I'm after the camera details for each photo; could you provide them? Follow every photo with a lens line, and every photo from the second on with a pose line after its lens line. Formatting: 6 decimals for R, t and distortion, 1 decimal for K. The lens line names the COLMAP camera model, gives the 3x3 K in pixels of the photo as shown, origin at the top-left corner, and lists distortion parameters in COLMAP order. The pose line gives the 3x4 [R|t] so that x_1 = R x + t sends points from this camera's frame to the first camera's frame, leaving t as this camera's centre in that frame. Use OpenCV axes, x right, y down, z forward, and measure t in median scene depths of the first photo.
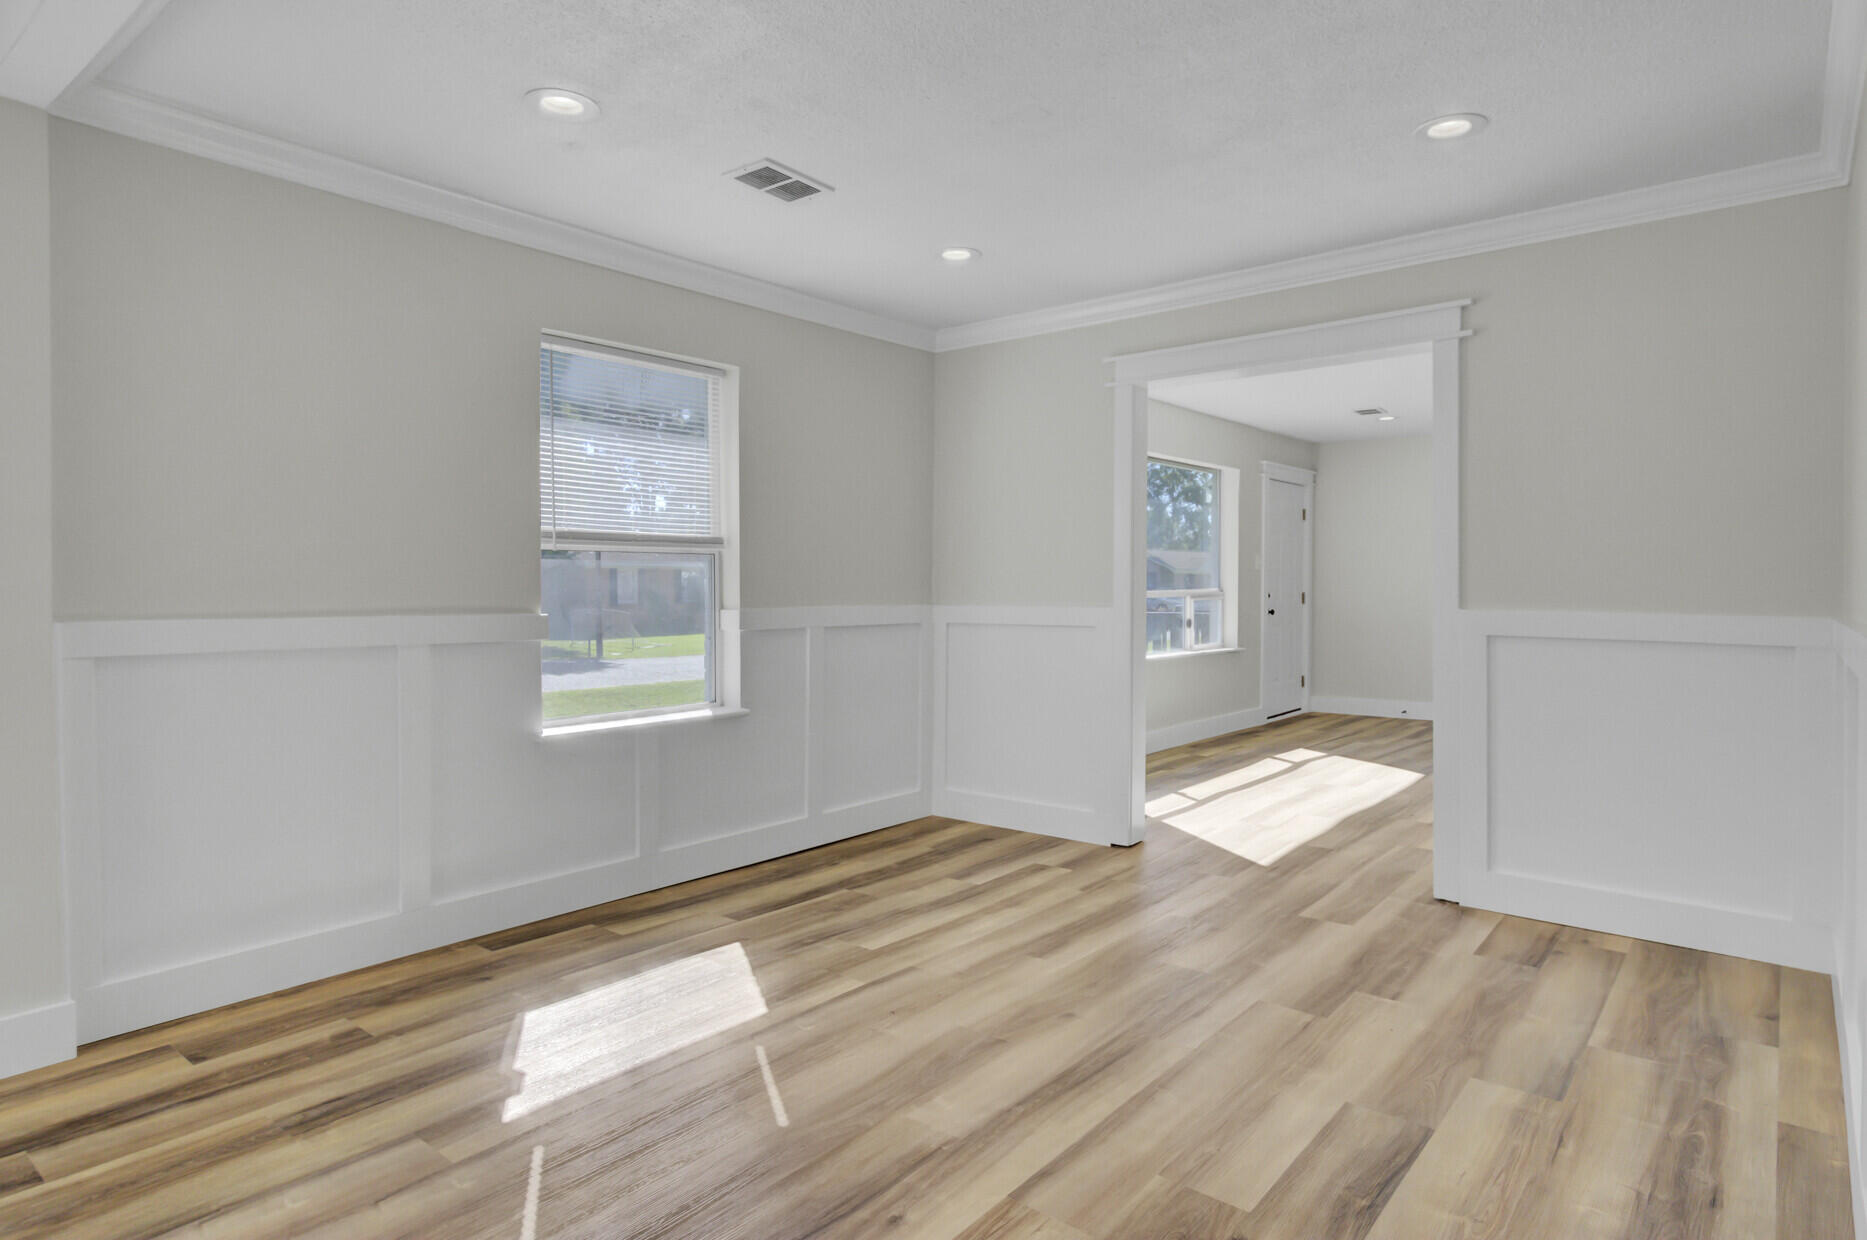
lens RADIAL K [[1021.3, 0, 939.7], [0, 1021.3, 615.1], [0, 0, 1]] dist [0.014998, -0.000418]
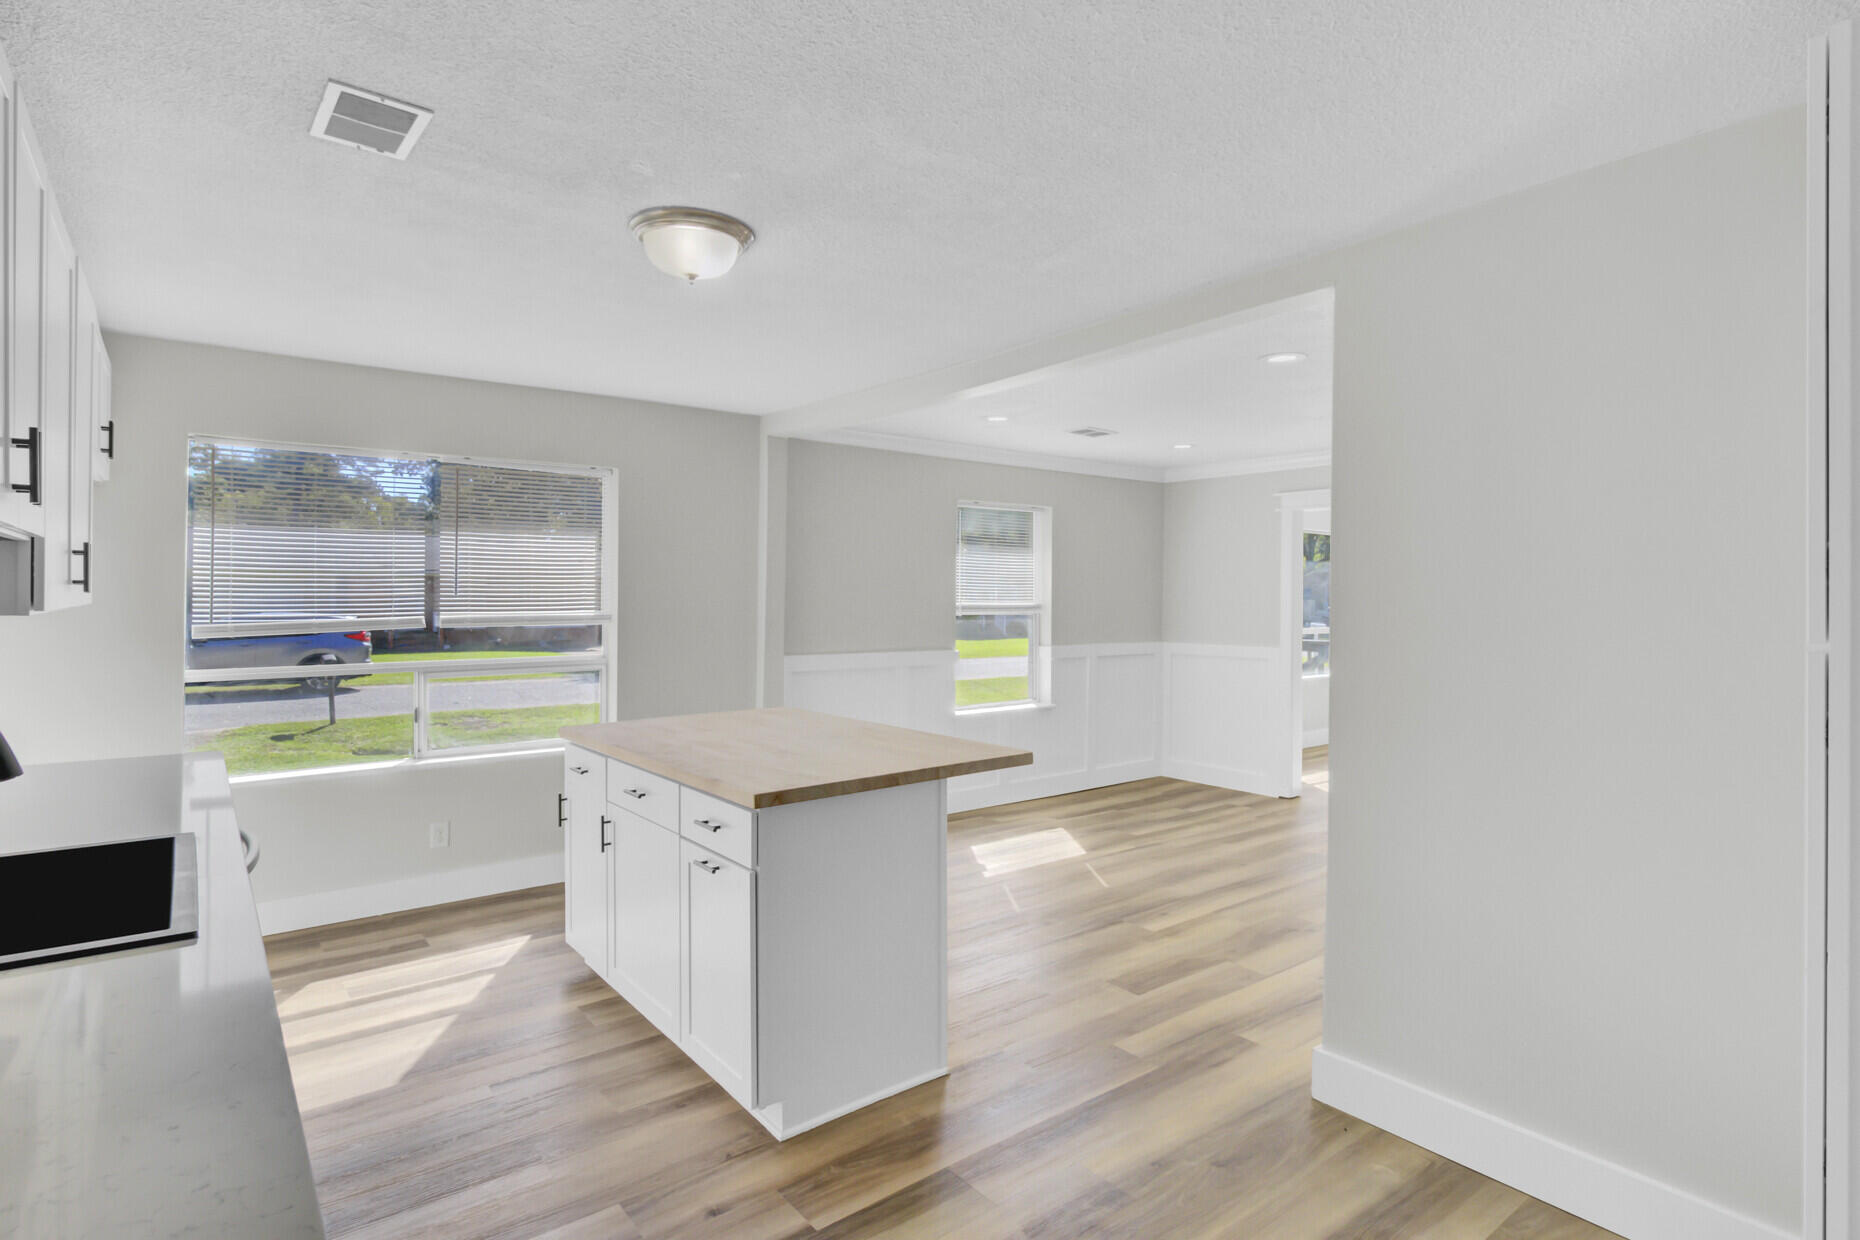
lens RADIAL K [[954.9, 0, 938.8], [0, 954.9, 600.9], [0, 0, 1]] dist [-0.004636, -0.000203]
pose [[0.978236, 0.005801, -0.207414, -0.053190], [-0.010643, 0.999696, -0.022240, -0.050567], [0.207222, 0.023963, 0.978001, -0.703040]]
